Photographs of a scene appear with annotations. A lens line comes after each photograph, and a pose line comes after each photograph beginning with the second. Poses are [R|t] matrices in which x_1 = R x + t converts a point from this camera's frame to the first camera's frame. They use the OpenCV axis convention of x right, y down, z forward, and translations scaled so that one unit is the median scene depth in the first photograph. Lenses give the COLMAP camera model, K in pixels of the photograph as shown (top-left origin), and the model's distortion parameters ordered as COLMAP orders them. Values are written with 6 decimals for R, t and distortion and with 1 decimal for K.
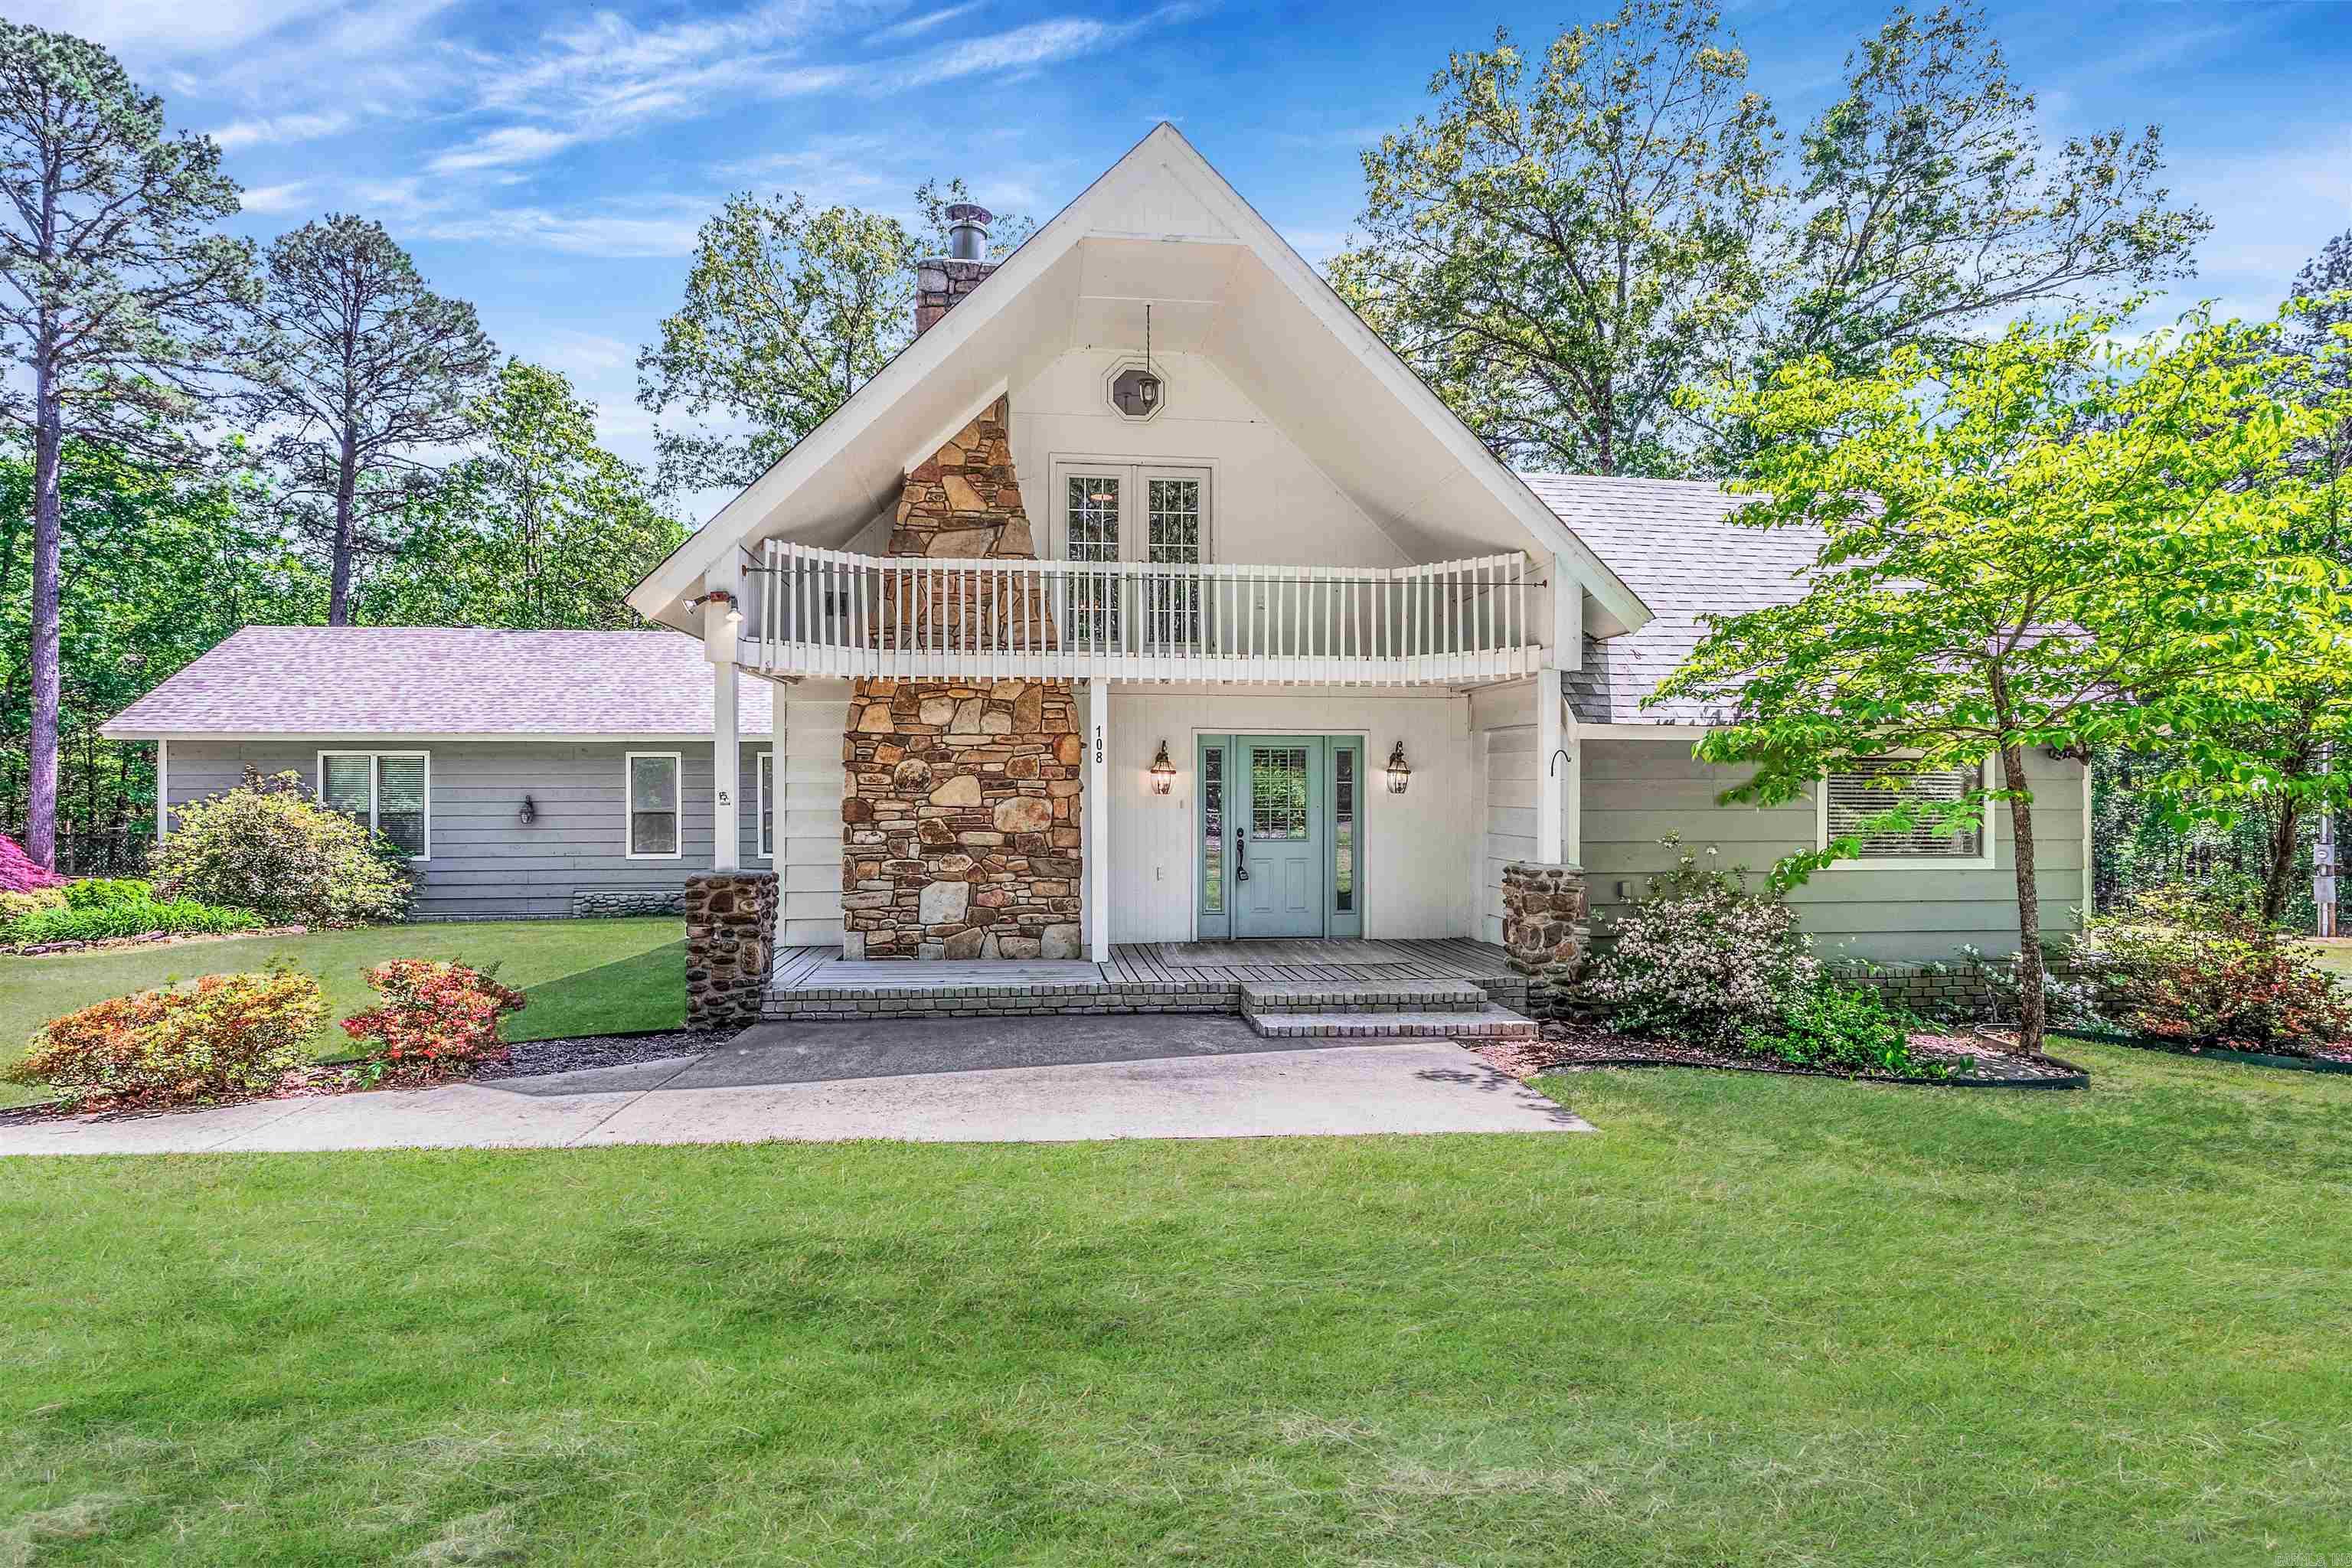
lens RADIAL K [[1236.6, 0, 1174.2], [0, 1236.6, 773.8], [0, 0, 1]] dist [-0.006384, -0.001829]
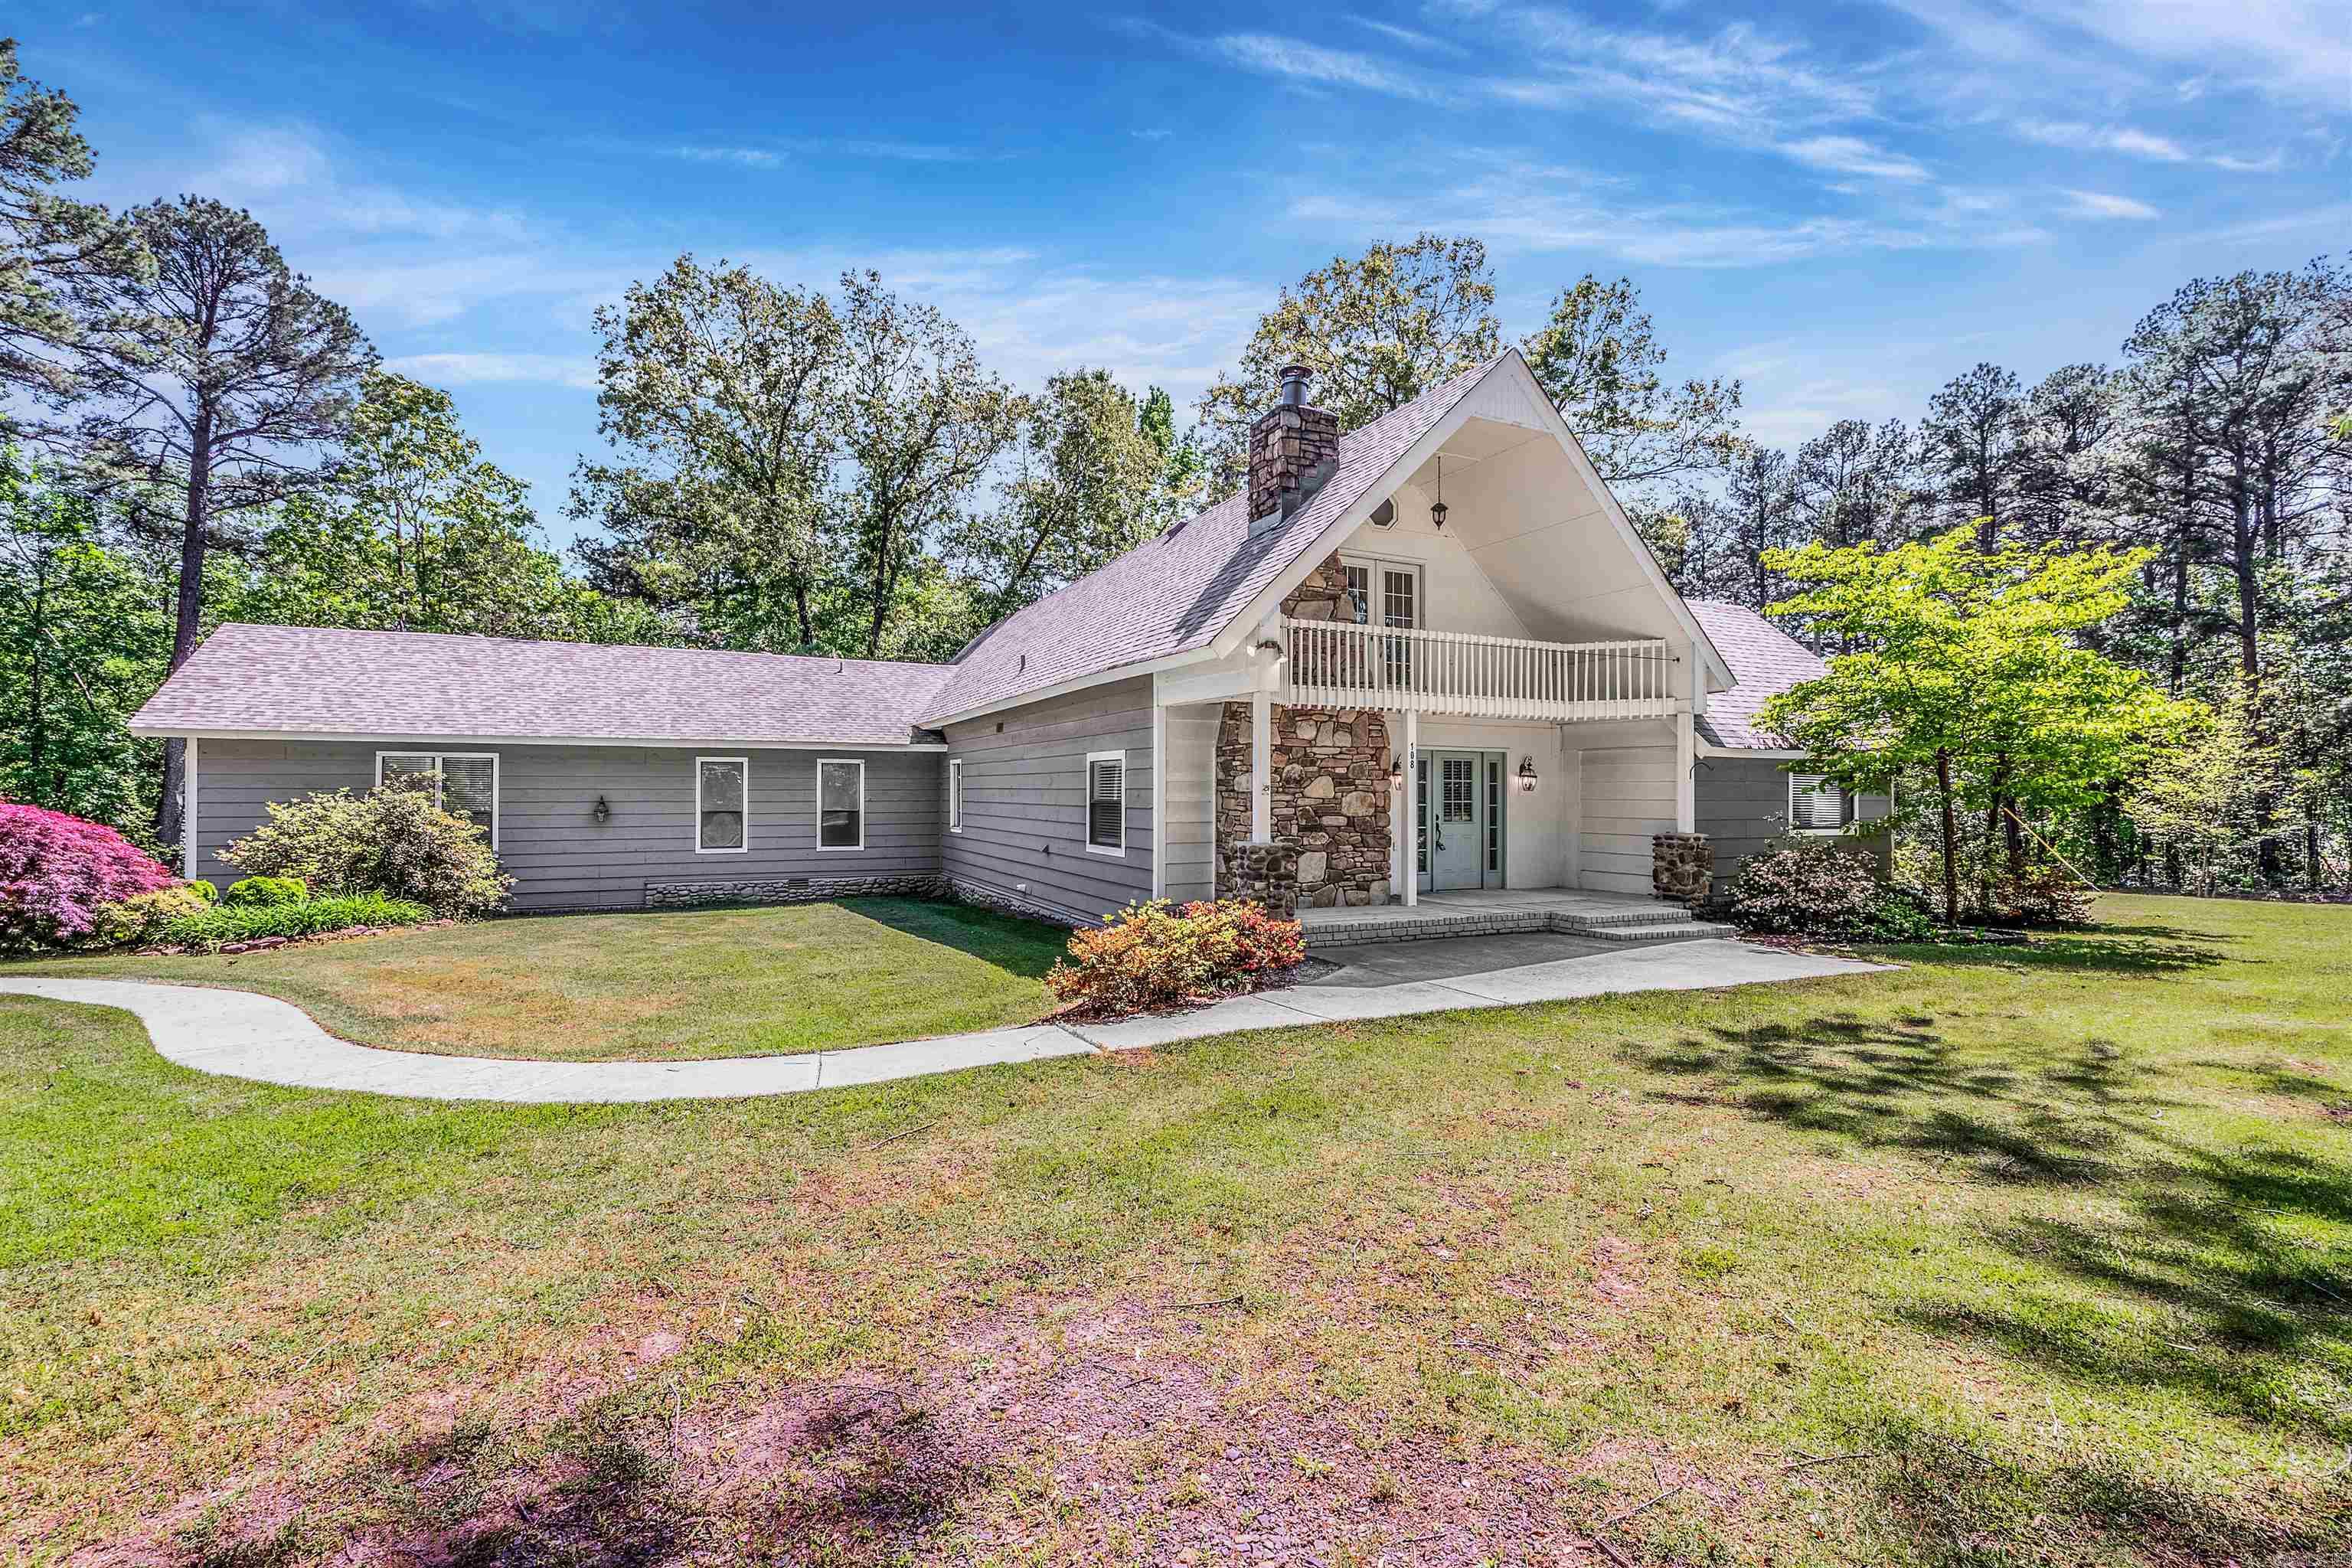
lens RADIAL K [[1021.6, 0, 1182.5], [0, 1021.6, 793.9], [0, 0, 1]] dist [-0.002181, -0.000181]
pose [[0.942220, 0.003025, 0.334982, -0.692040], [-0.005388, 0.999967, 0.006126, 0.015123], [-0.334952, -0.007577, 0.942205, -0.036648]]
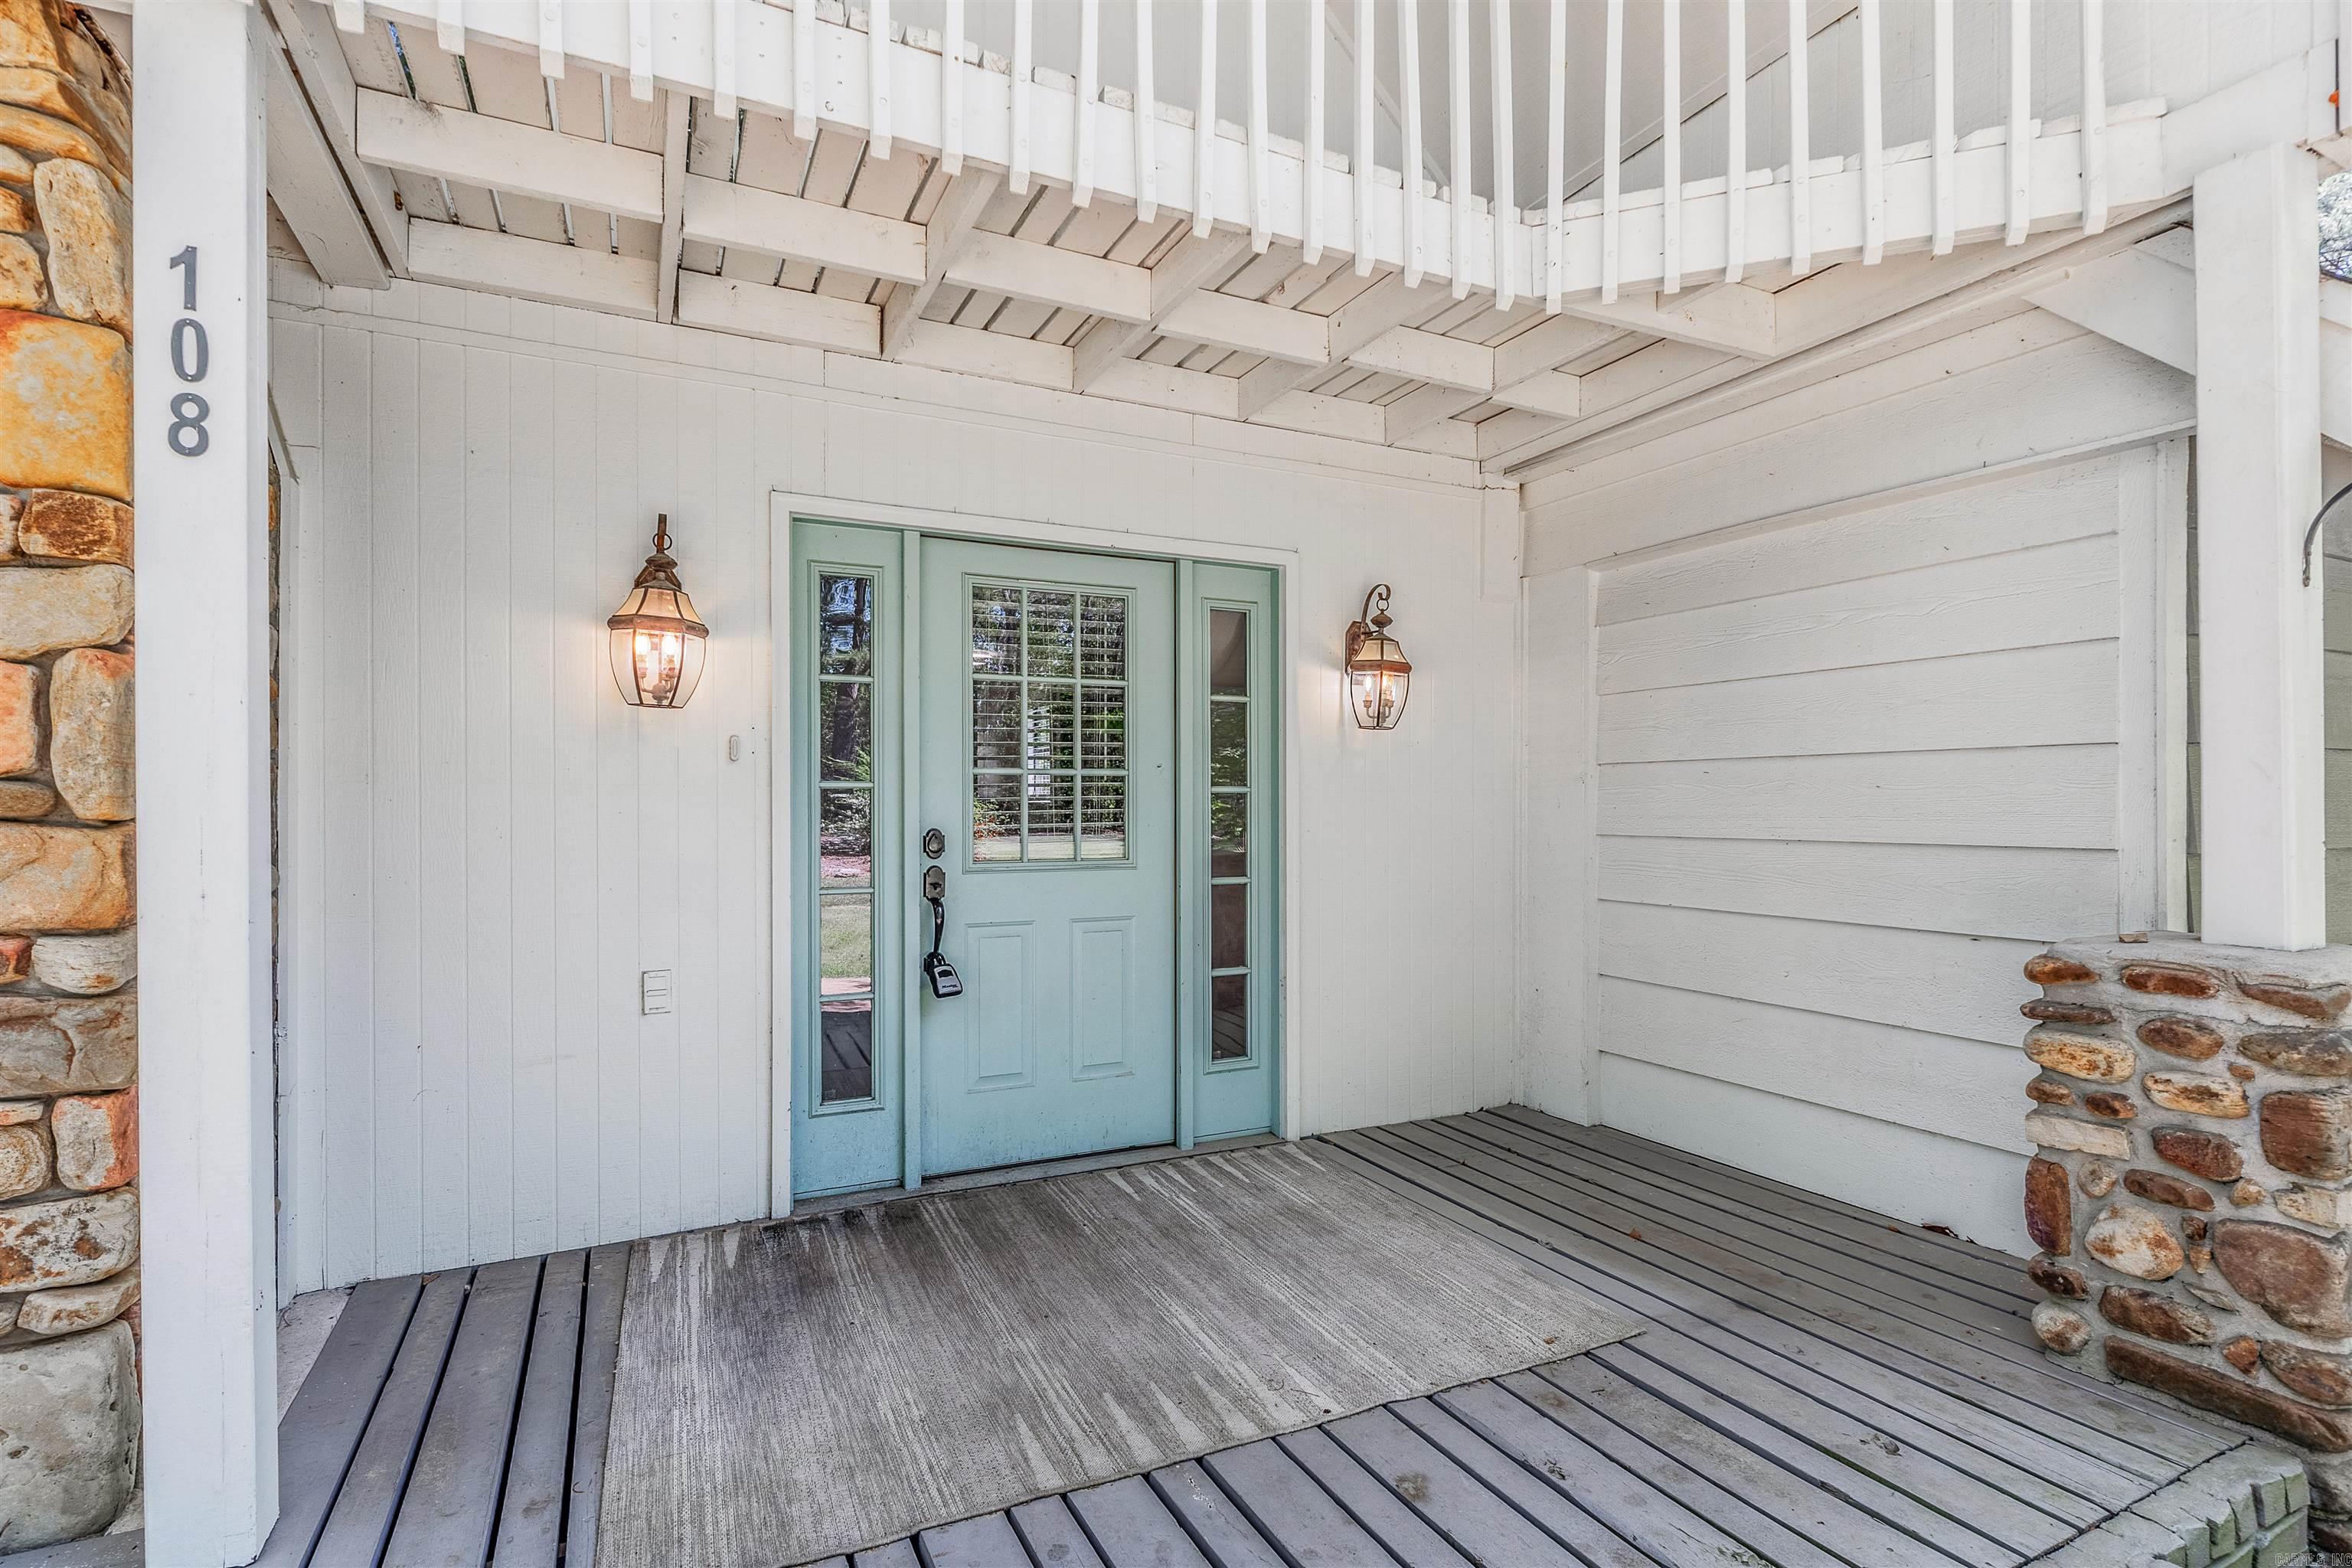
lens RADIAL K [[1126.7, 0, 1172.7], [0, 1126.7, 800.4], [0, 0, 1]] dist [-0.000816, -0.000106]
pose [[0.943670, -0.001202, 0.330885, 0.017786], [-0.000678, 0.999984, 0.005564, 0.038099], [-0.330887, -0.005475, 0.943655, 0.772956]]
